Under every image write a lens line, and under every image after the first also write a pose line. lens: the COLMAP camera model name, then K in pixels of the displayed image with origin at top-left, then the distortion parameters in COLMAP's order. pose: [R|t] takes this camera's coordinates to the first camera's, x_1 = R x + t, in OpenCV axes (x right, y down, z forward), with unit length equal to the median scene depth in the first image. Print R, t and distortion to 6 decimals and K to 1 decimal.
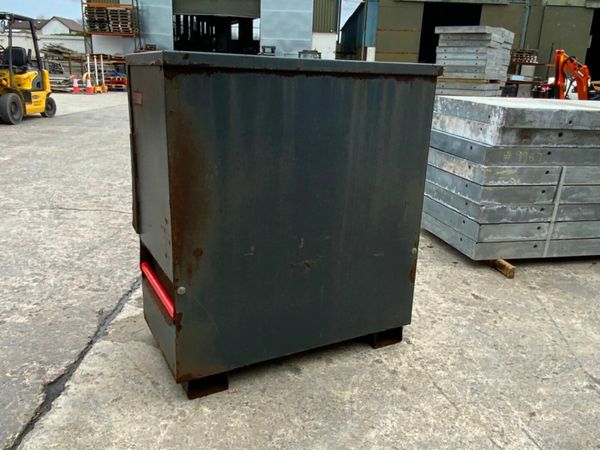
lens RADIAL K [[496.2, 0, 294.9], [0, 496.2, 230.2], [0, 0, 1]] dist [0.075477, -0.113575]
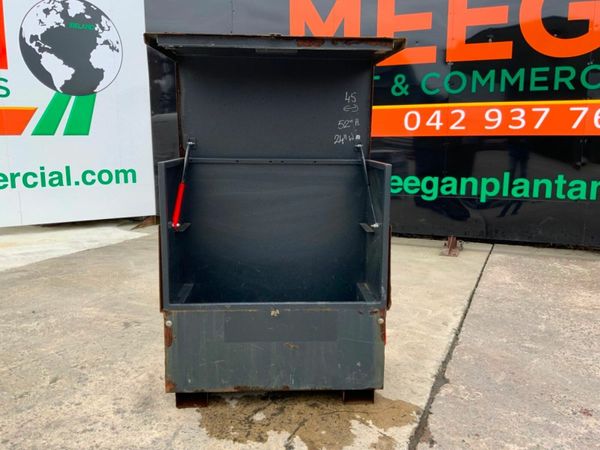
lens RADIAL K [[500.1, 0, 300.3], [0, 500.1, 221.6], [0, 0, 1]] dist [0.056478, -0.103804]
pose [[-0.907916, -0.106489, 0.405400, -0.419589], [0.090319, 0.894765, 0.437308, -0.506810], [-0.409306, 0.433655, -0.802753, 1.386820]]
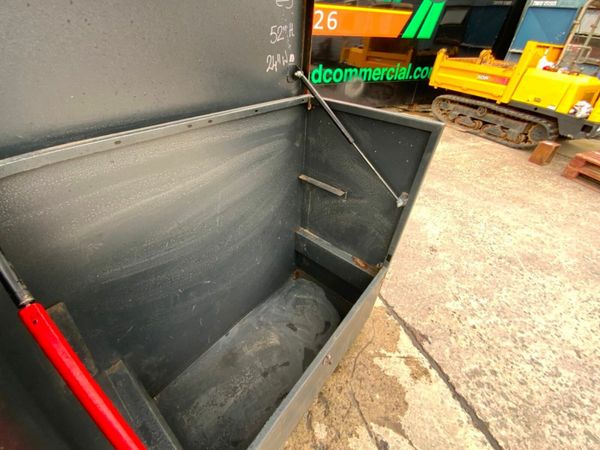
lens RADIAL K [[243.2, 0, 299.6], [0, 243.2, 225.4], [0, 0, 1]] dist [0.004817, -0.005644]
pose [[-0.919076, 0.188435, -0.346108, 0.038918], [-0.182830, 0.574140, 0.798083, -0.345910], [0.349101, 0.796778, -0.493226, 0.815425]]
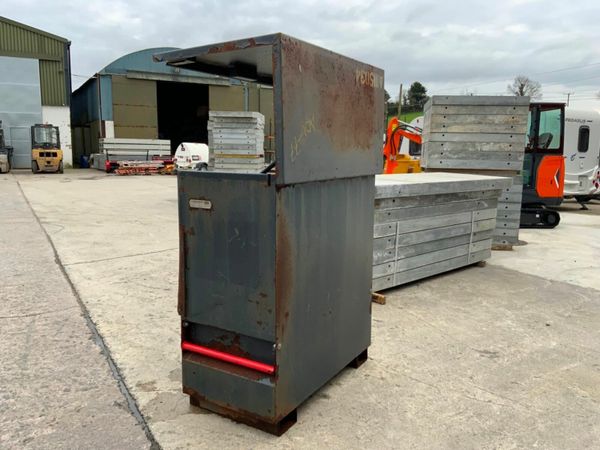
lens RADIAL K [[500.1, 0, 296.7], [0, 500.1, 225.2], [0, 0, 1]] dist [0.056478, -0.103804]
pose [[0.859839, -0.103347, 0.499997, -0.465747], [0.171796, 0.980760, -0.092717, -0.033723], [-0.480795, 0.165619, 0.861050, -0.117483]]
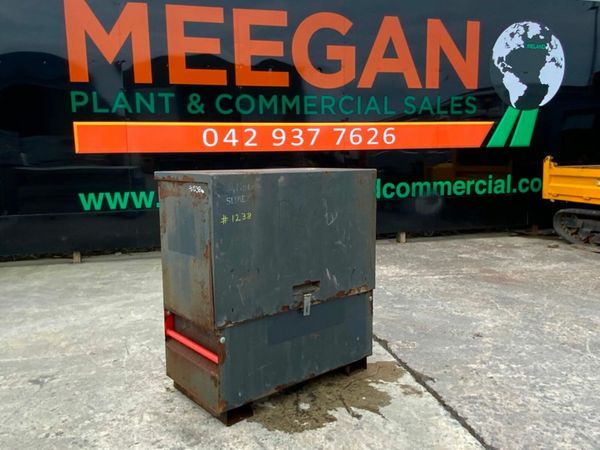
lens RADIAL K [[496.2, 0, 297.6], [0, 496.2, 226.9], [0, 0, 1]] dist [0.075477, -0.113575]
pose [[-0.977287, 0.007730, -0.211780, 0.134949], [-0.082955, 0.905636, 0.415862, -0.520373], [0.195010, 0.423985, -0.884425, 1.535260]]
